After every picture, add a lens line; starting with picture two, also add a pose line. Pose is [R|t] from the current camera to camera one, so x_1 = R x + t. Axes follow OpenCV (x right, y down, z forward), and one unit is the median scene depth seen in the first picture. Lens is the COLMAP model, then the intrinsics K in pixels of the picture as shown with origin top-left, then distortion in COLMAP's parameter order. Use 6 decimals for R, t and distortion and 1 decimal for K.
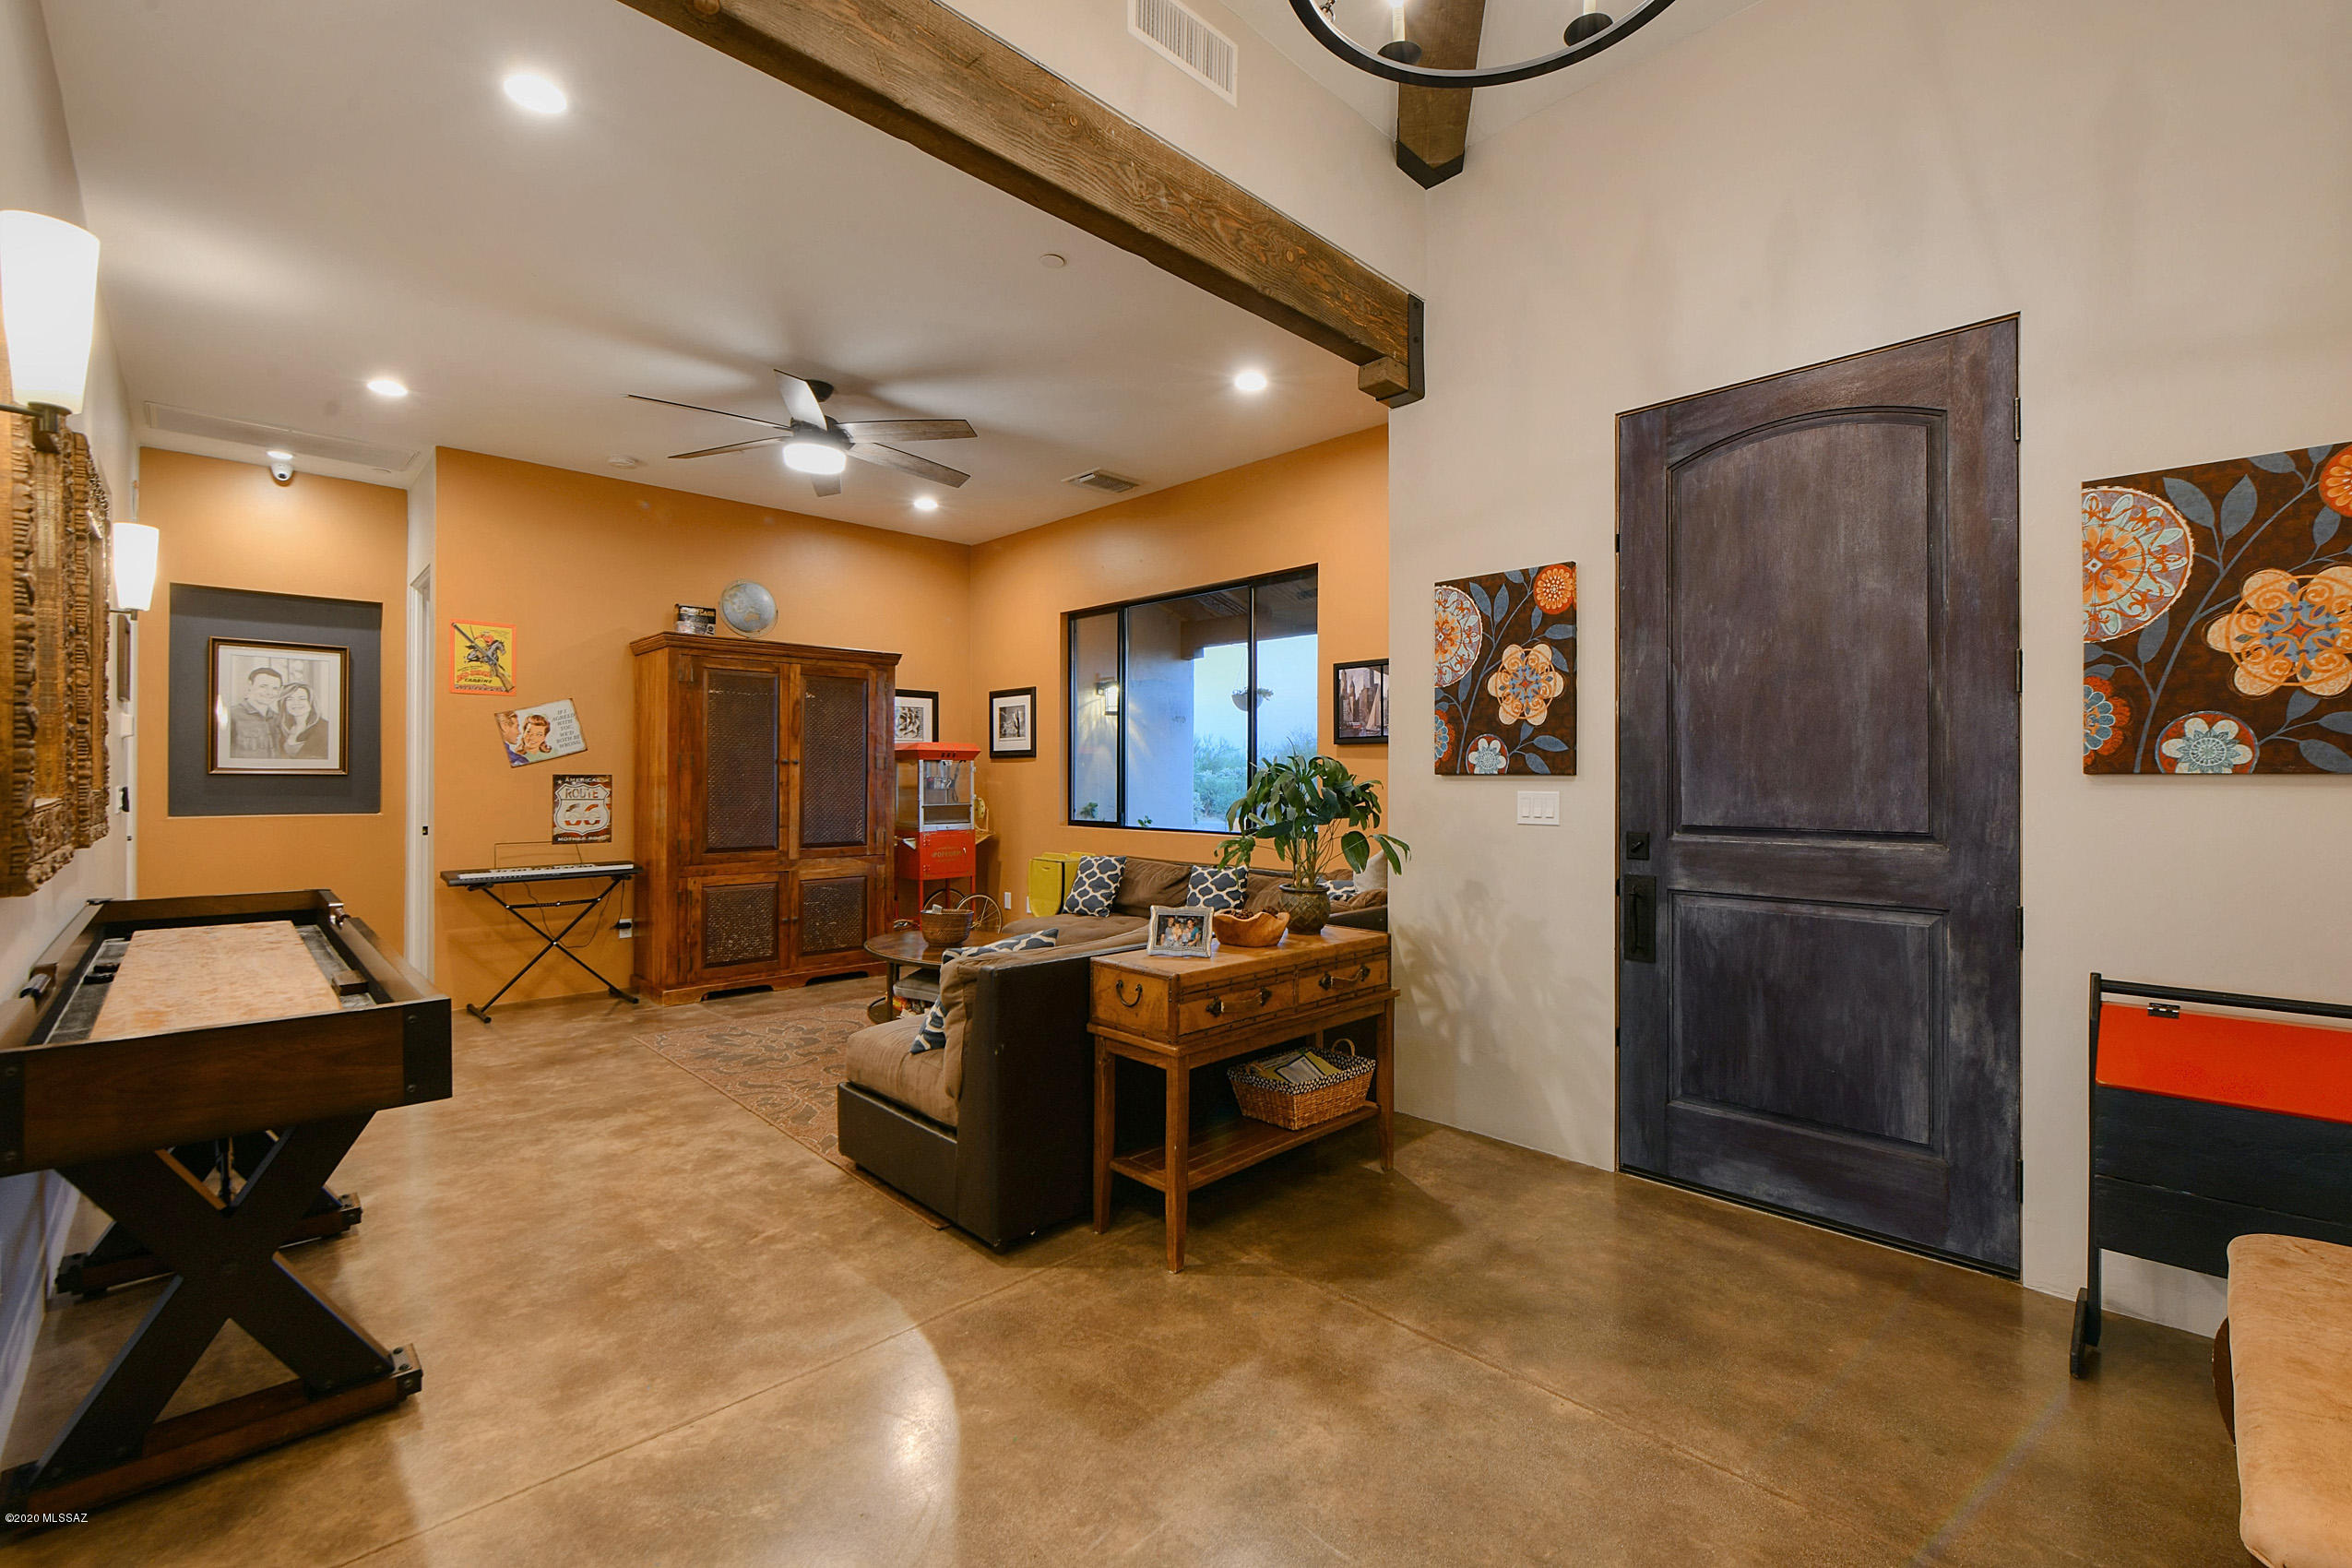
lens RADIAL K [[1047.1, 0, 1178.9], [0, 1047.1, 770.8], [0, 0, 1]] dist [-0.002880, -0.000283]
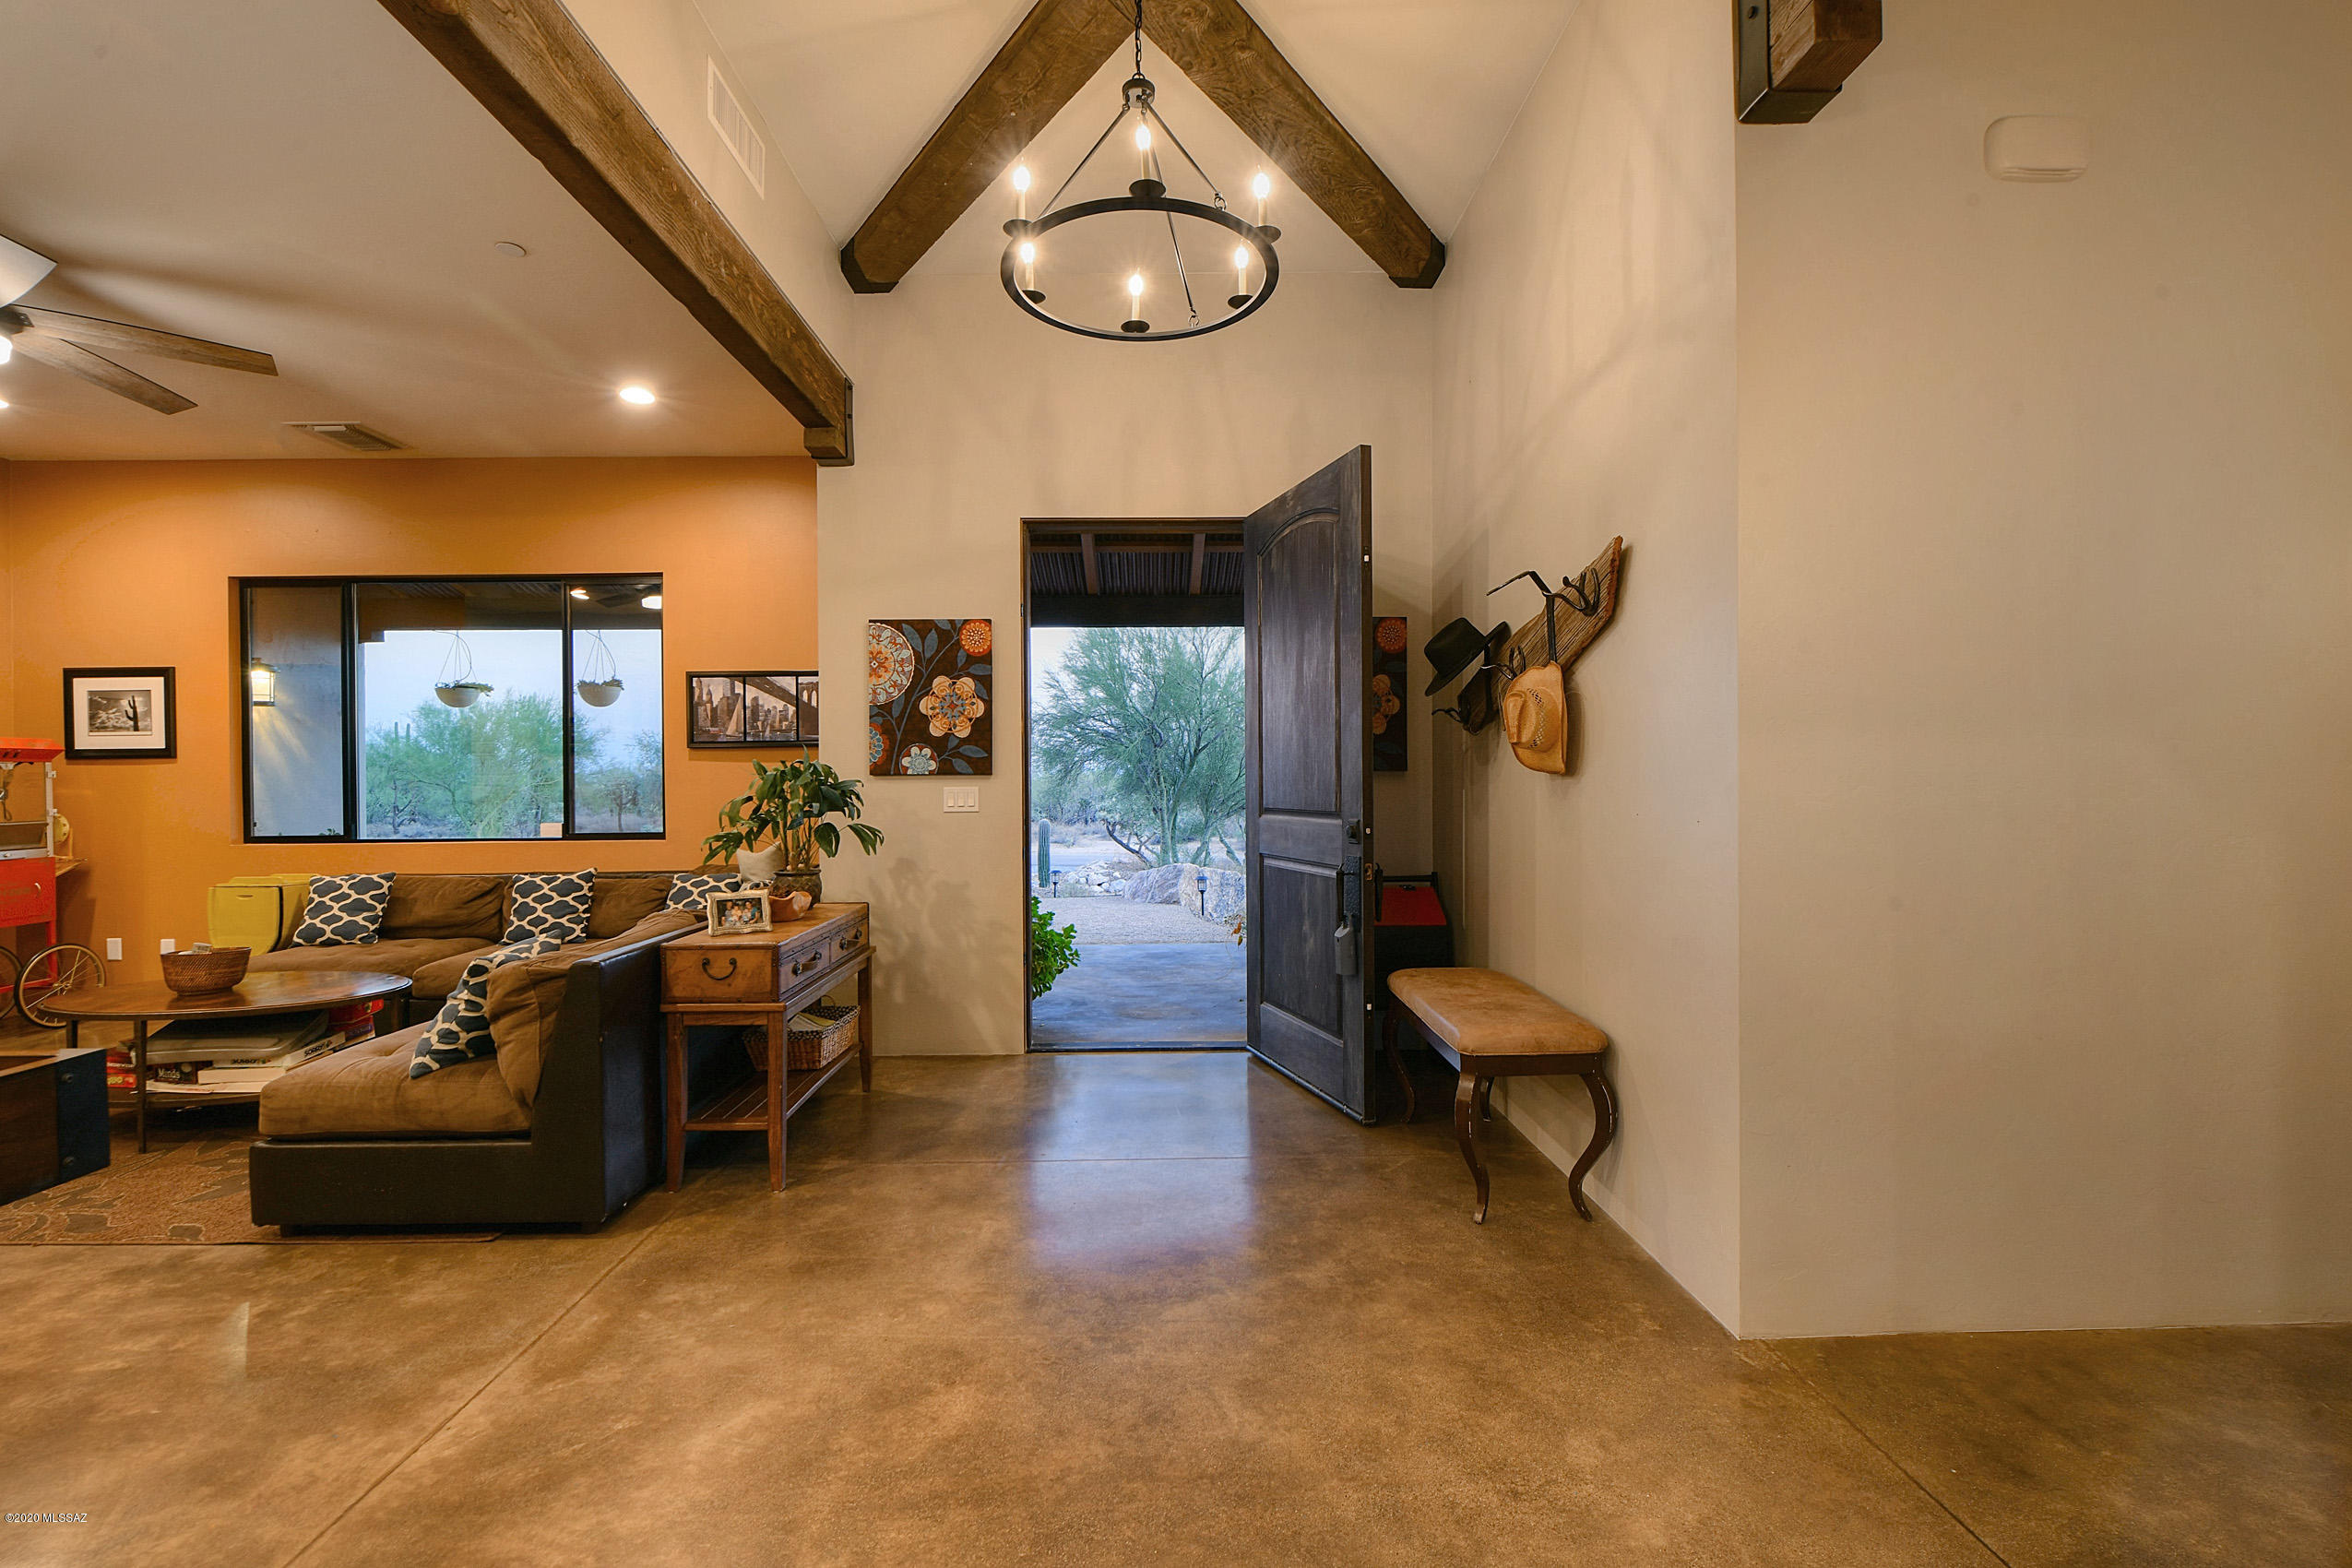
lens RADIAL K [[972.3, 0, 1176.3], [0, 972.3, 782.5], [0, 0, 1]] dist [-0.006056, -0.000264]
pose [[0.714787, -0.012335, 0.699233, -0.321439], [0.005124, 0.999910, 0.012401, -0.000183], [-0.699323, -0.005282, 0.714786, -0.078406]]
